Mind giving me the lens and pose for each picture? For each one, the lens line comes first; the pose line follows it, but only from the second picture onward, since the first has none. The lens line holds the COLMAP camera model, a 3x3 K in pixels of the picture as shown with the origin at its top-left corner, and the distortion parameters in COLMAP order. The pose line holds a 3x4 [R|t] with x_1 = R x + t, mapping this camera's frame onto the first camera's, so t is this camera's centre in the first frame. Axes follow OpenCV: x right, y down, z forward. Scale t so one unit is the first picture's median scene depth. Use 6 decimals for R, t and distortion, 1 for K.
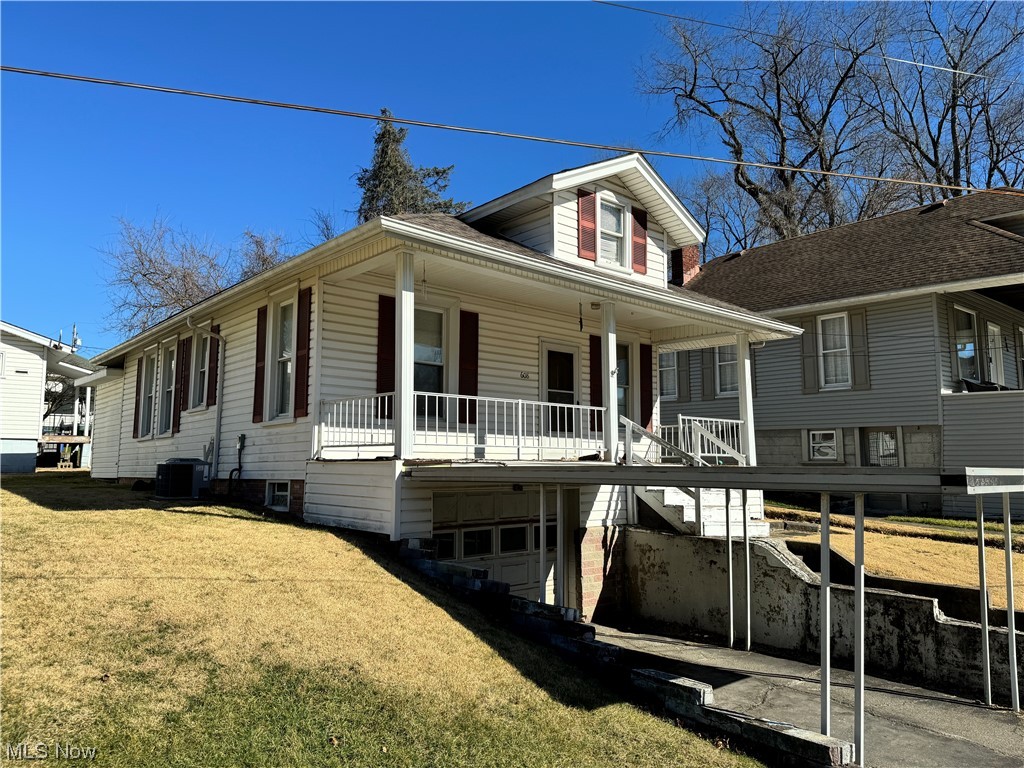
lens RADIAL K [[706.3, 0, 516.6], [0, 706.3, 388.8], [0, 0, 1]] dist [0.135557, -0.220977]
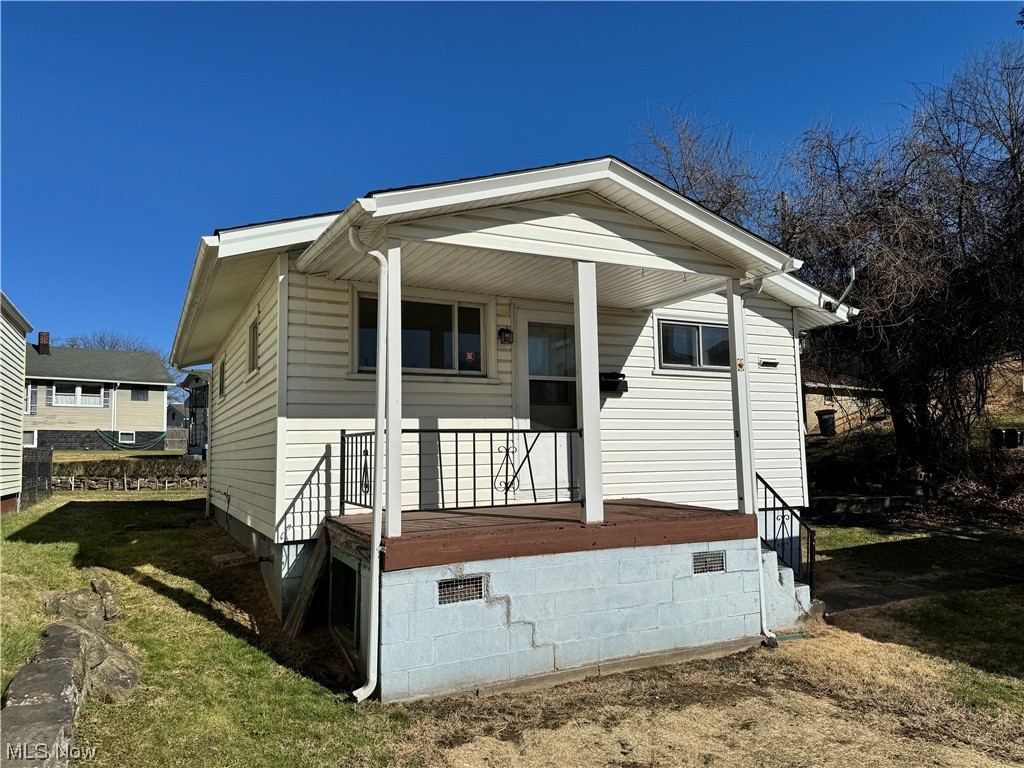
lens RADIAL K [[706.3, 0, 516.6], [0, 706.3, 388.8], [0, 0, 1]] dist [0.135557, -0.220977]
pose [[0.973208, -0.035999, -0.227093, -1.467469], [0.039303, 0.999177, 0.010044, -0.037419], [0.226544, -0.018701, 0.973821, 1.005224]]
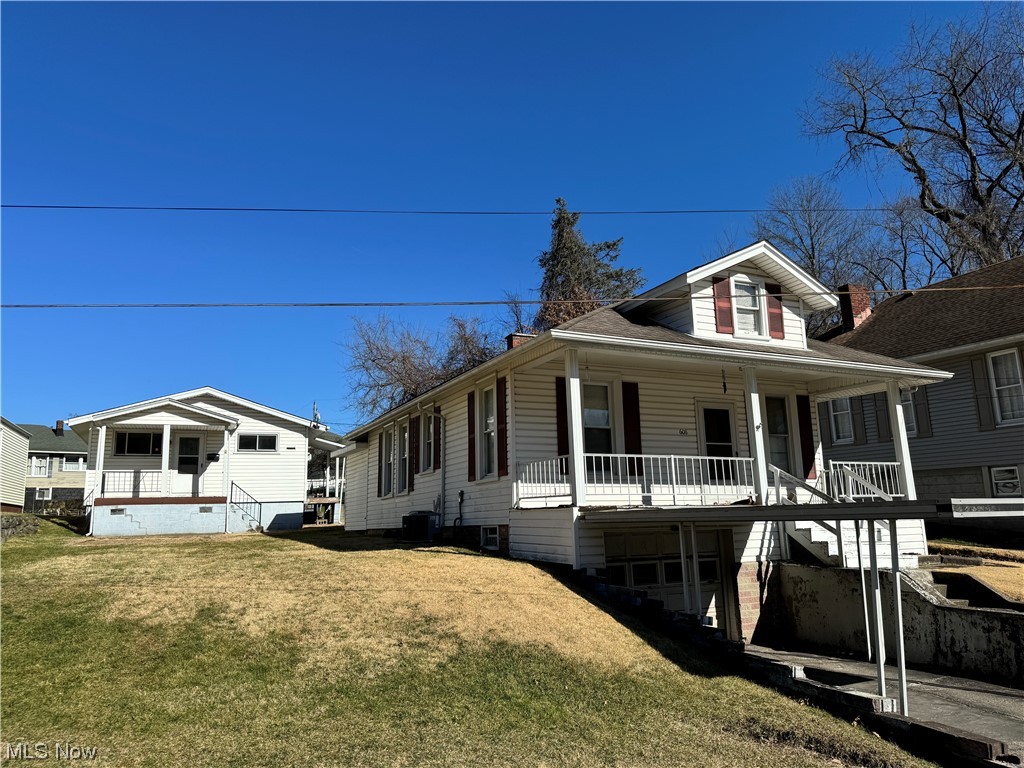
lens RADIAL K [[706.3, 0, 516.6], [0, 706.3, 388.8], [0, 0, 1]] dist [0.135557, -0.220977]
pose [[0.962233, -0.074412, -0.261862, 0.067732], [0.056145, 0.995482, -0.076573, -0.017755], [0.266376, 0.058978, 0.962063, -0.231986]]
